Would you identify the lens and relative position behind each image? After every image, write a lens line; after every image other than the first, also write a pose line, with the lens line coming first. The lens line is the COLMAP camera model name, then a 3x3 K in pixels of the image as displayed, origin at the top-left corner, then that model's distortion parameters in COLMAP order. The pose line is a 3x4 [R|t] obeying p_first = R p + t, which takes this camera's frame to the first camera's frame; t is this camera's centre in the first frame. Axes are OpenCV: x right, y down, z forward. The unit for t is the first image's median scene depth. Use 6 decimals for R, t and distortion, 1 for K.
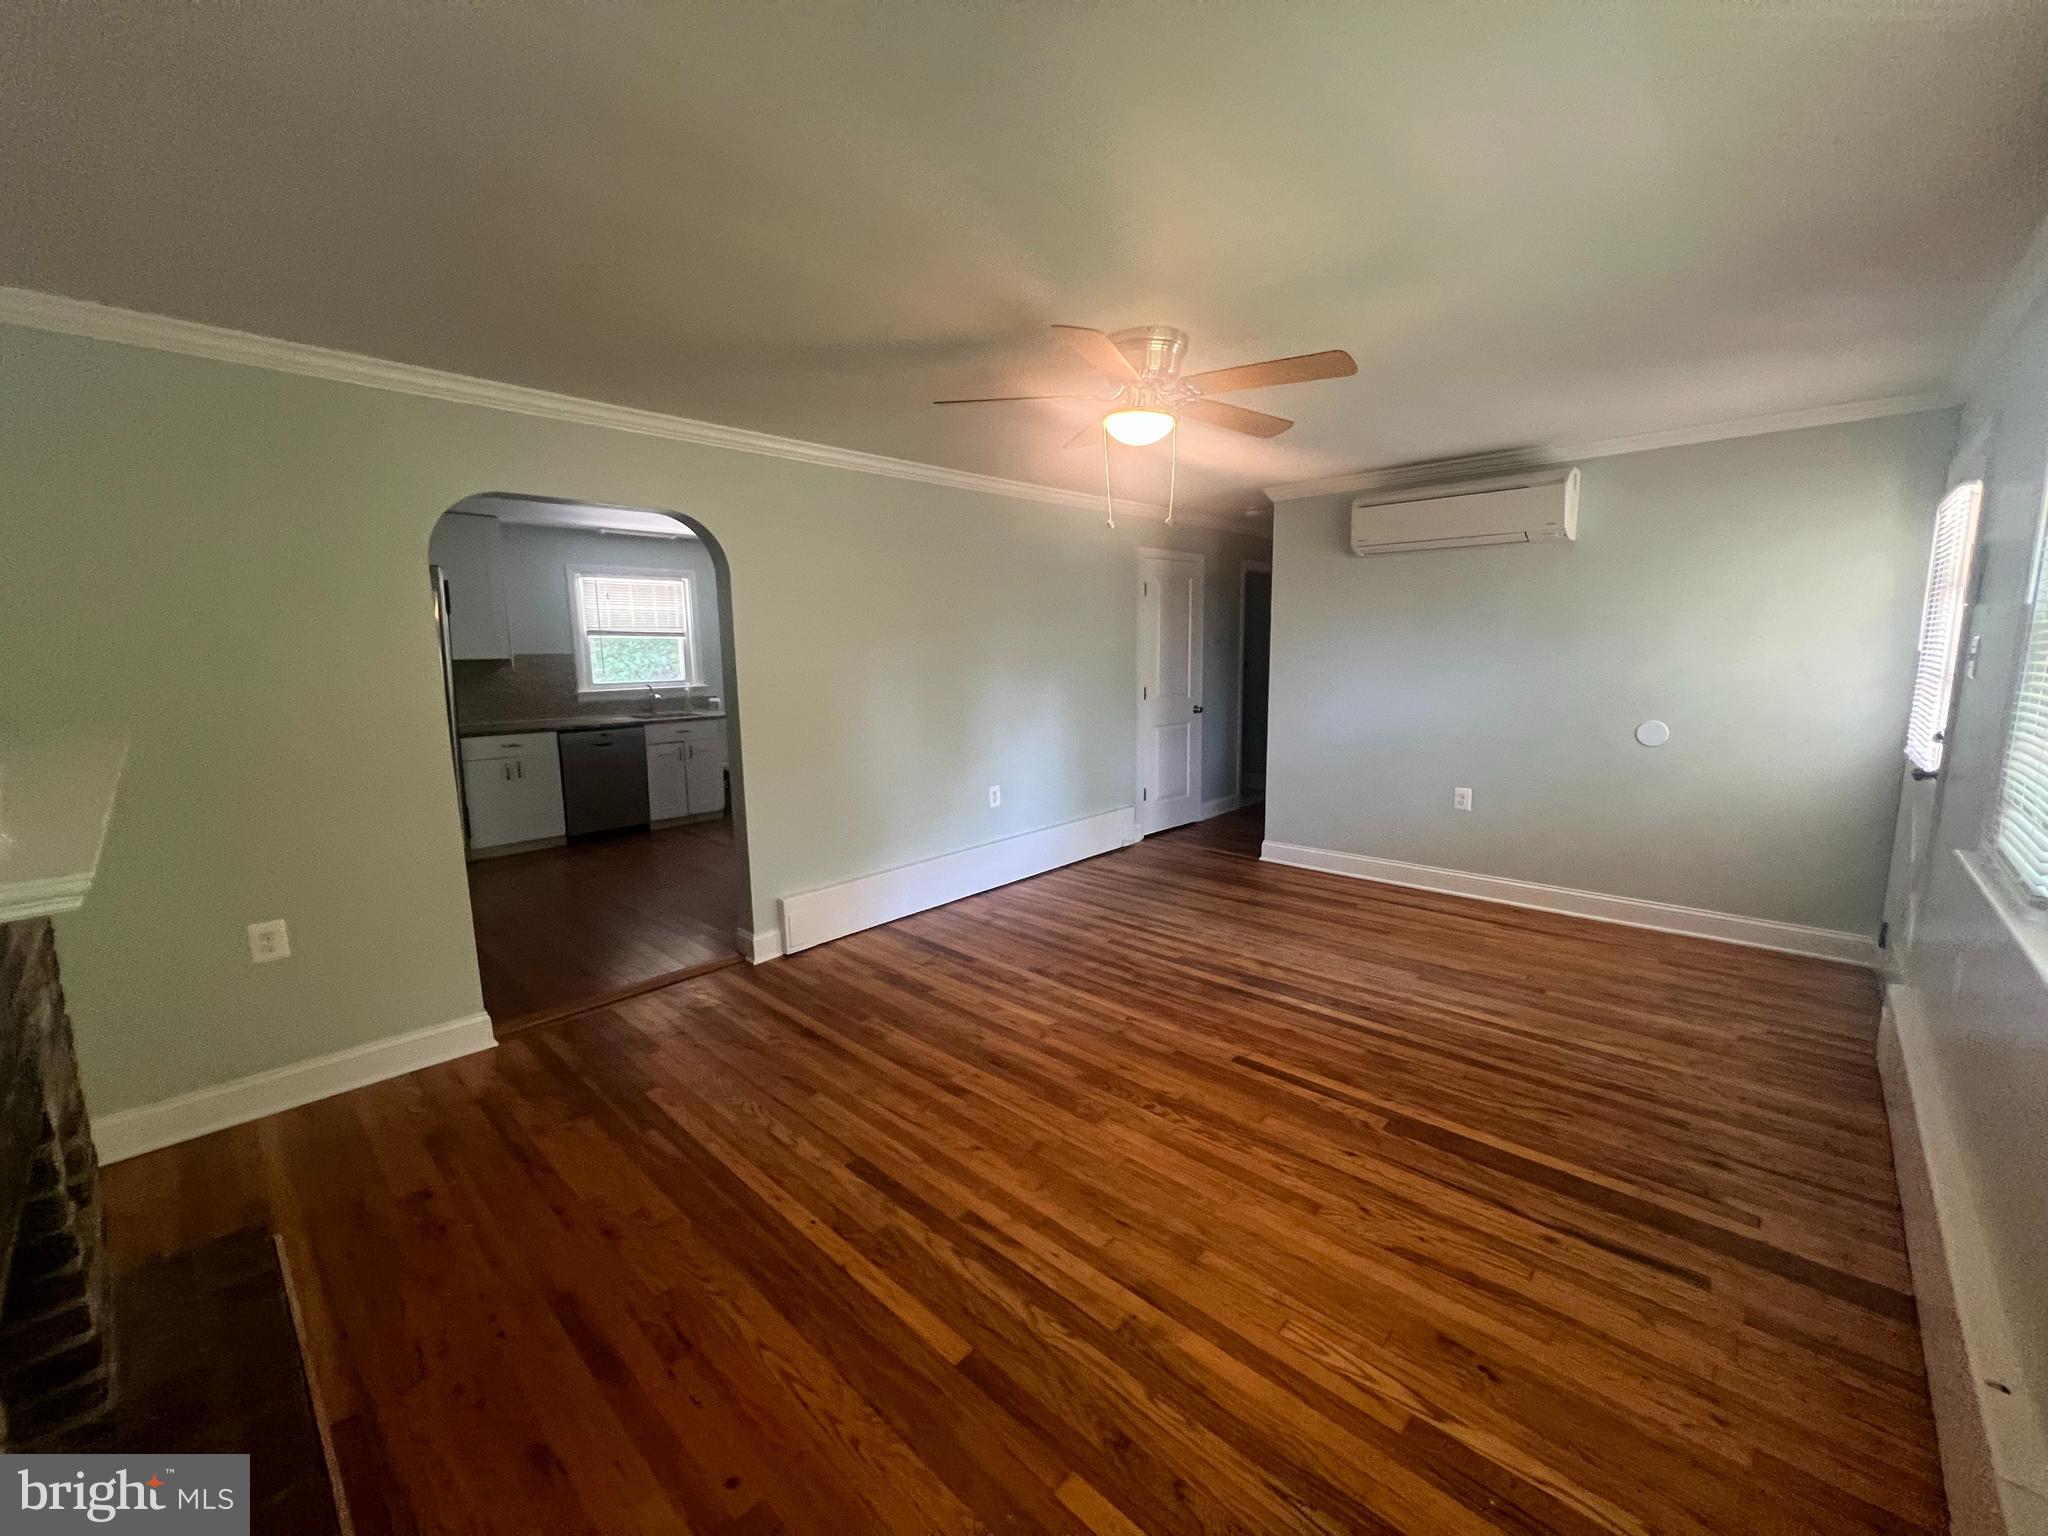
lens RADIAL K [[819.5, 0, 1020.4], [0, 819.5, 774.2], [0, 0, 1]] dist [-0.001889, 0.000085]
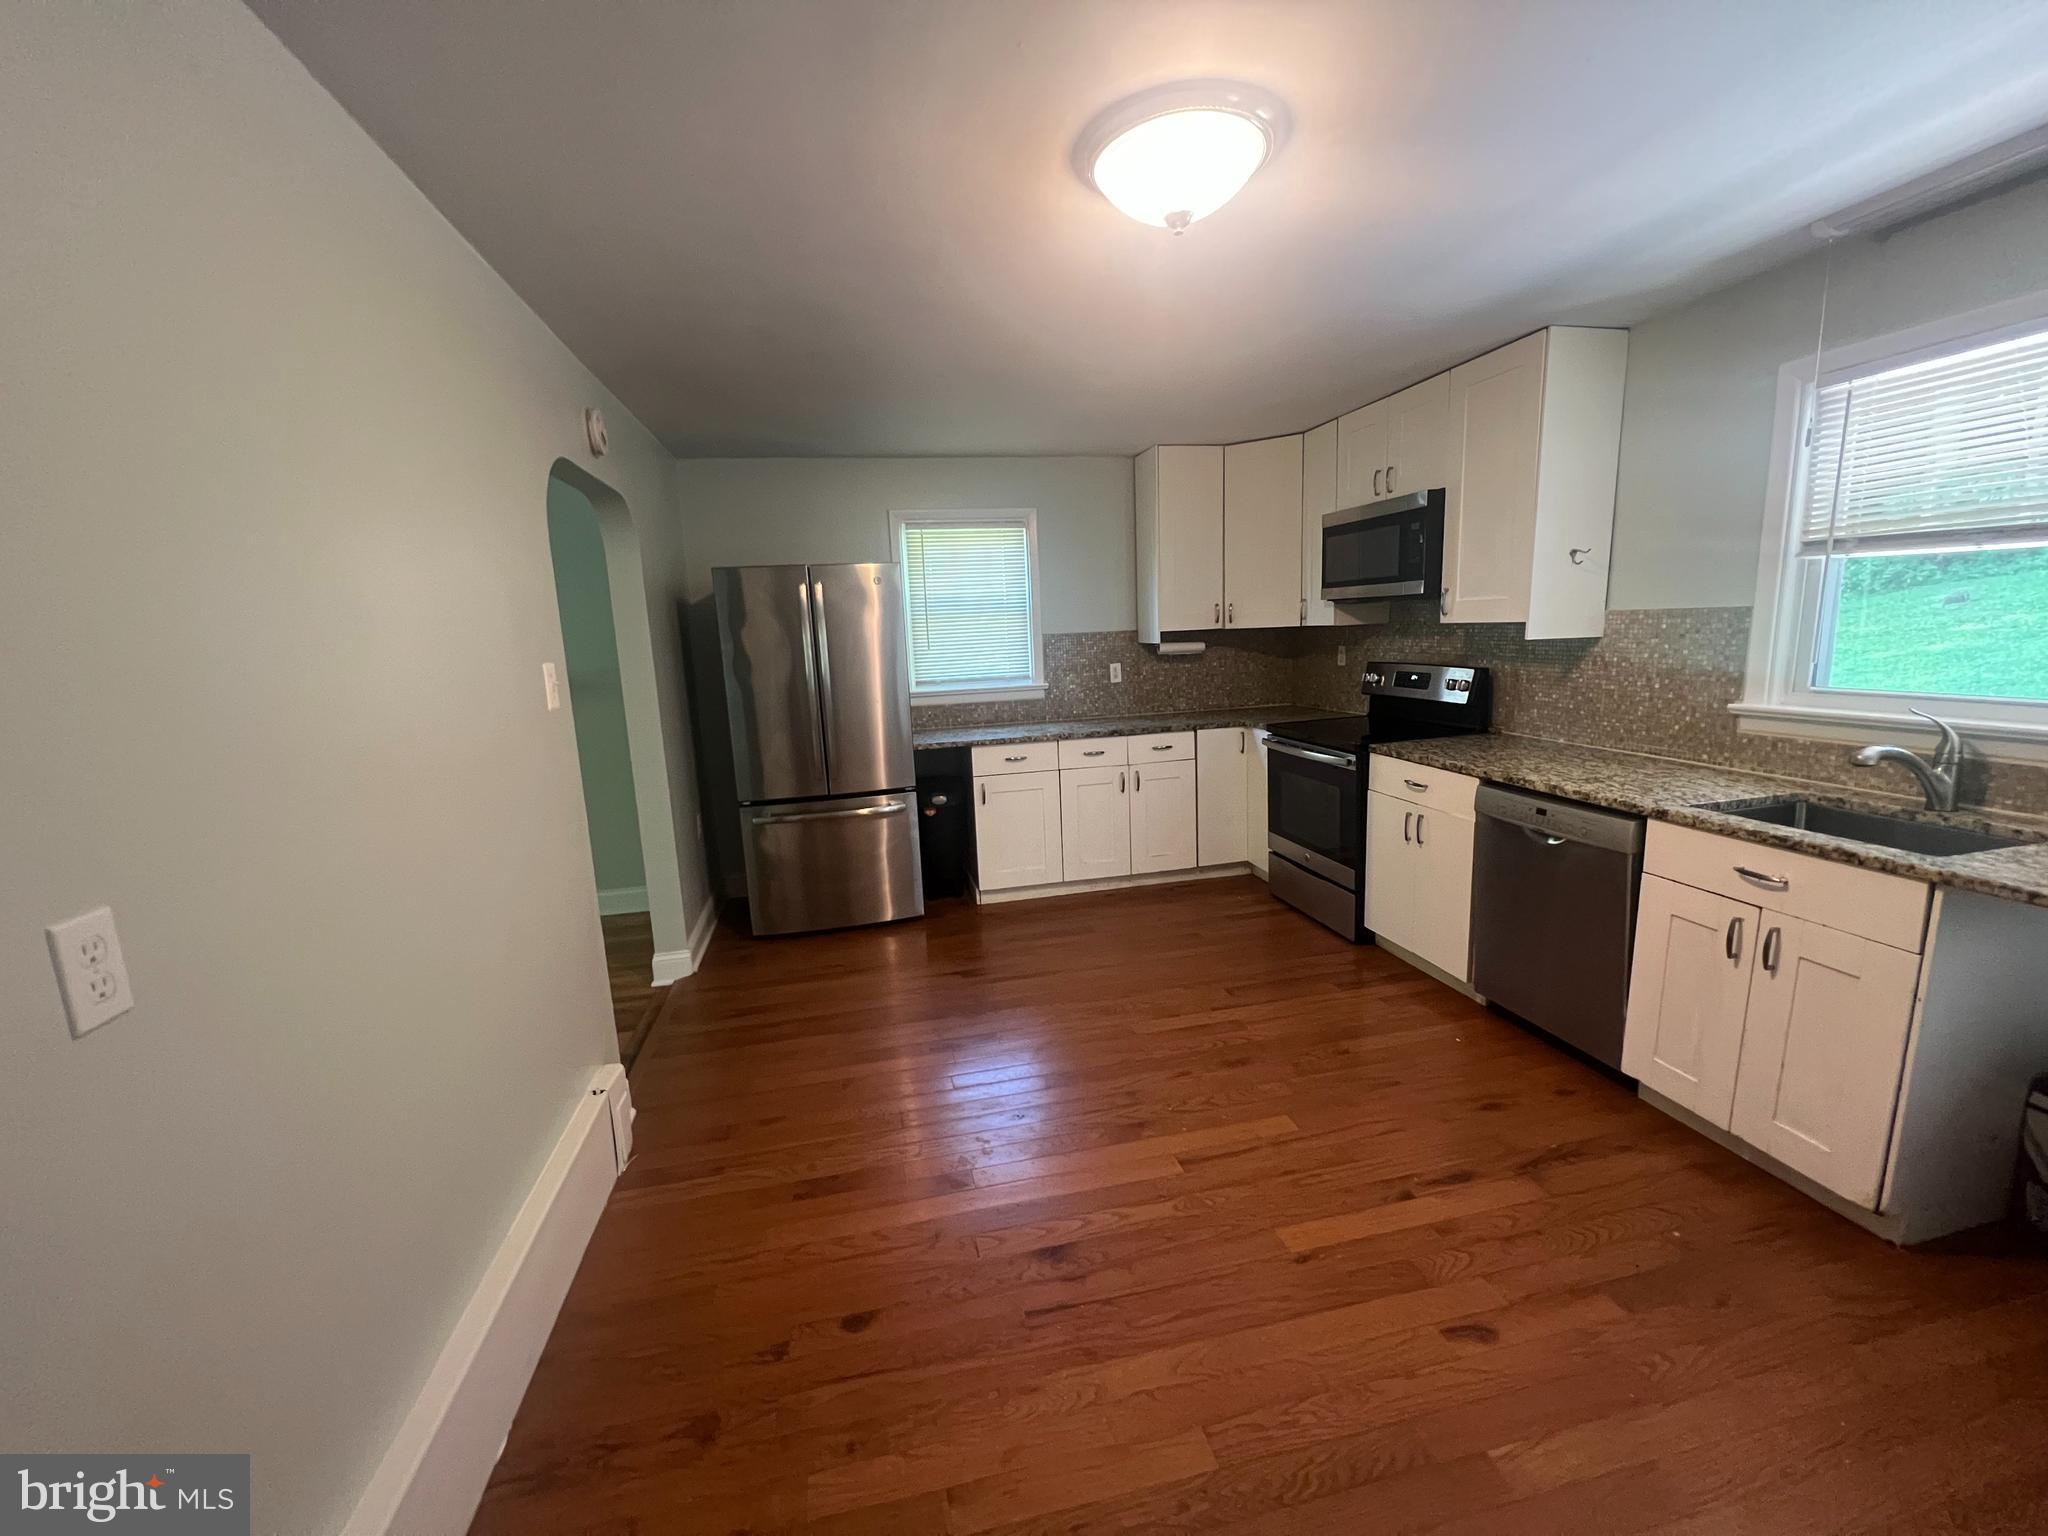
lens RADIAL K [[818.2, 0, 1023.7], [0, 818.2, 773.0], [0, 0, 1]] dist [-0.002228, -0.000095]
pose [[-0.559434, 0.180705, -0.808937, -0.051609], [-0.080842, 0.959398, 0.270224, -0.319769], [0.824923, 0.216569, -0.522111, 2.012939]]
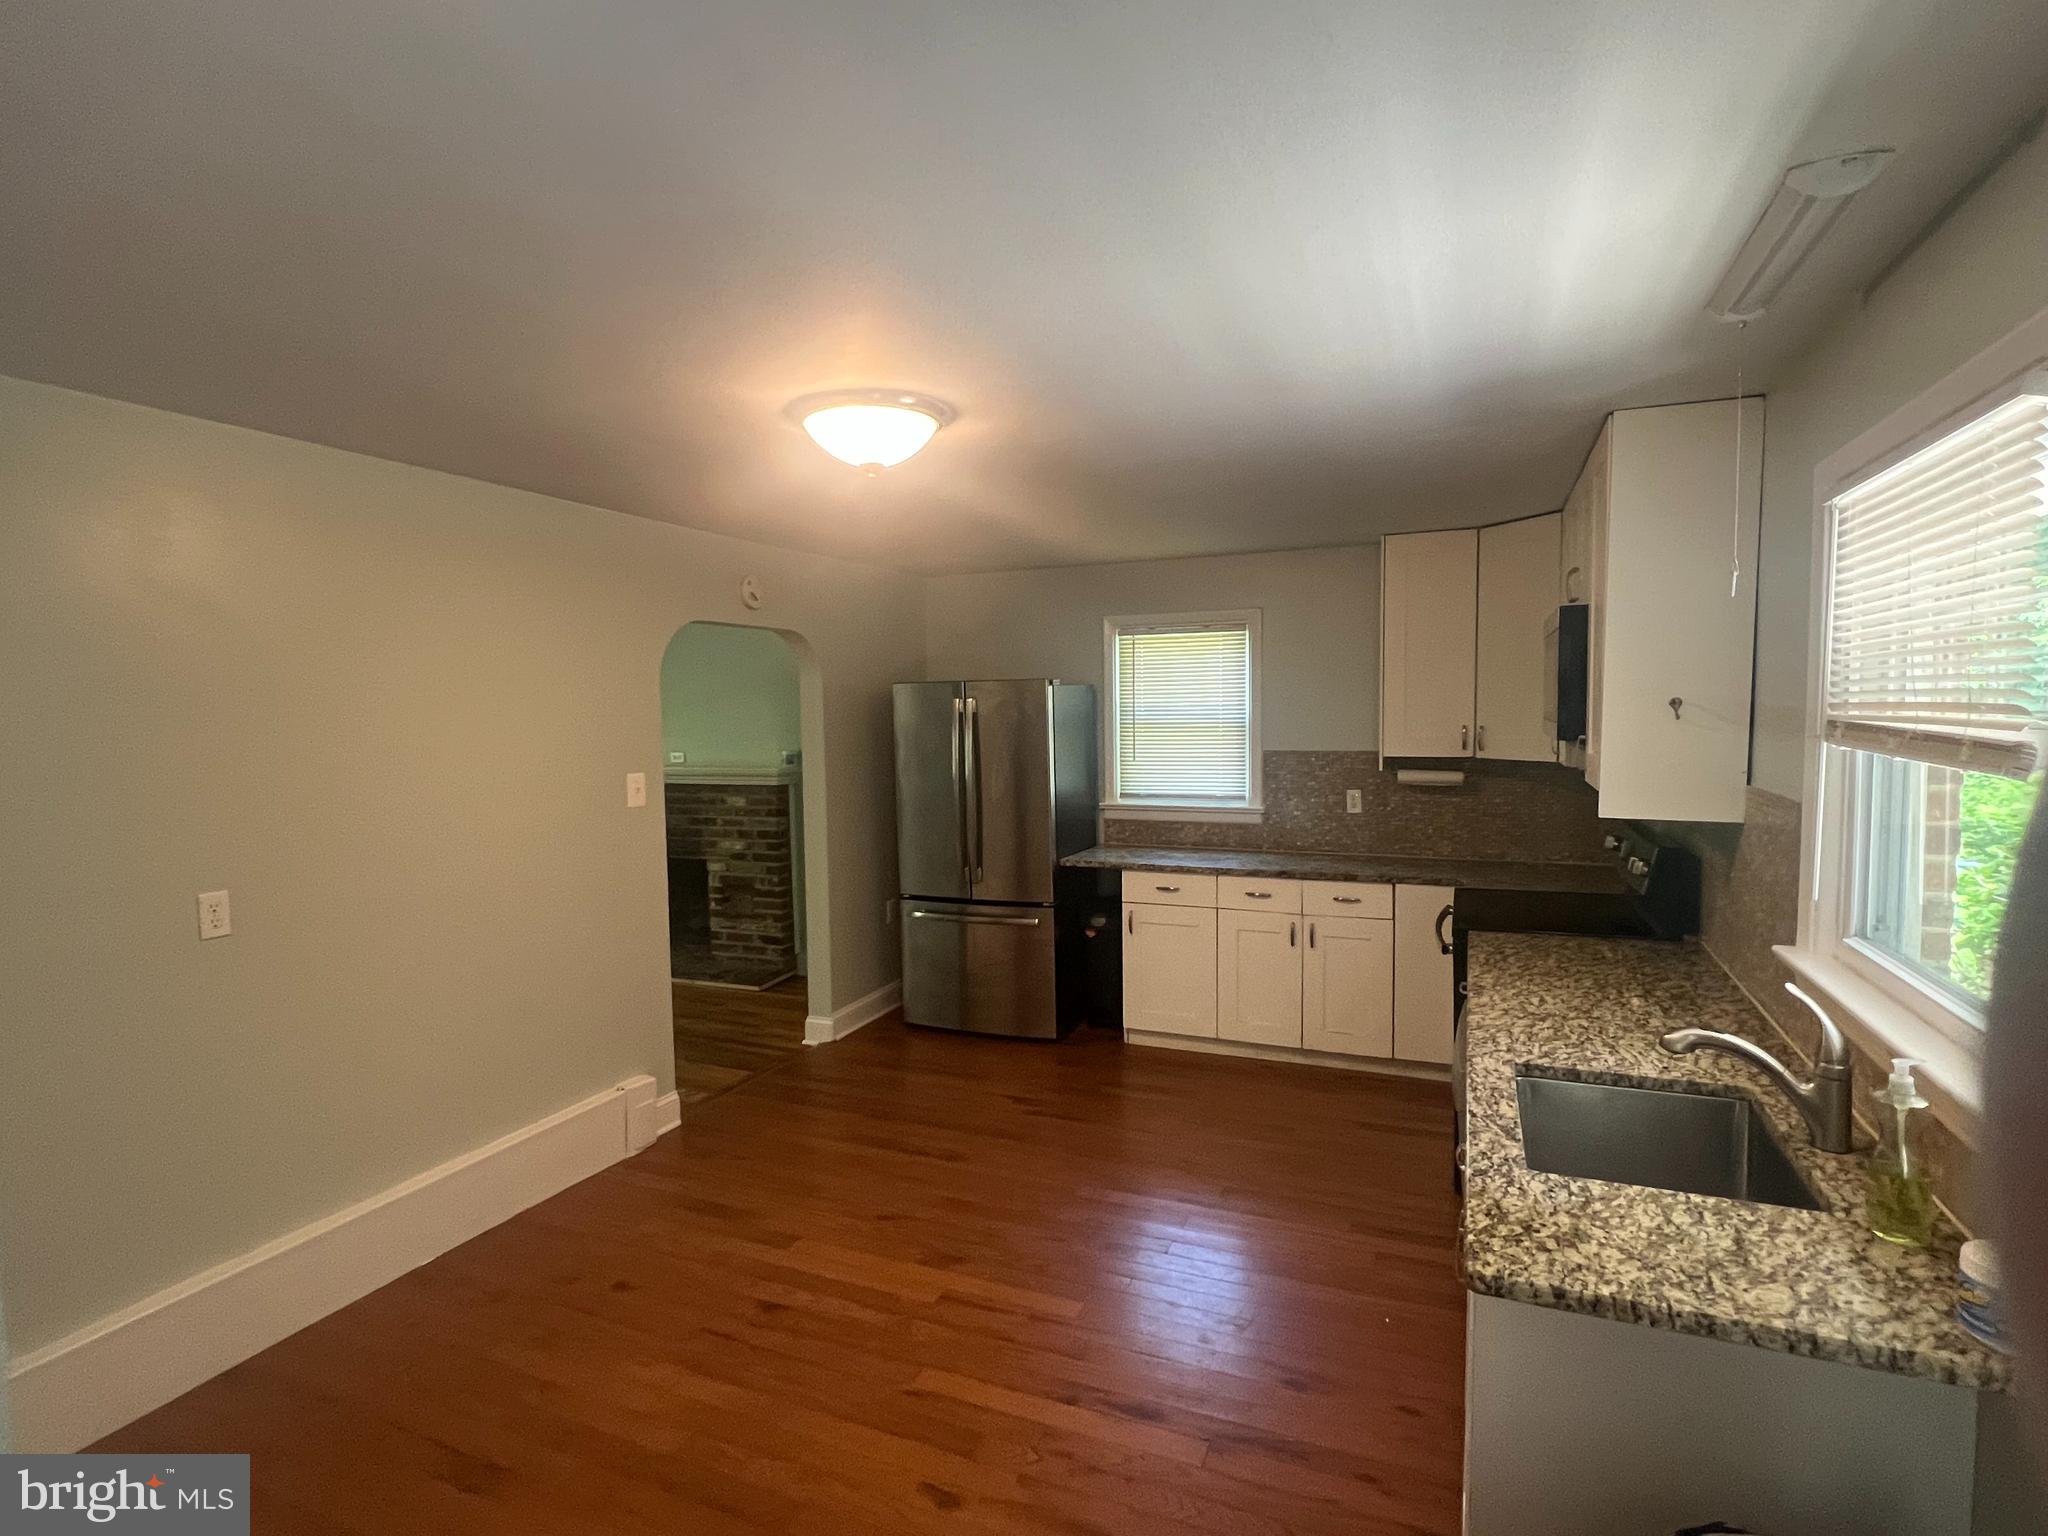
lens RADIAL K [[1038.0, 0, 1020.4], [0, 1038.0, 779.0], [0, 0, 1]] dist [-0.004519, -0.000019]
pose [[-0.938680, 0.049018, -0.341288, -0.424985], [-0.029249, 0.974954, 0.220475, -0.477032], [0.343548, 0.216938, -0.913736, 2.617715]]
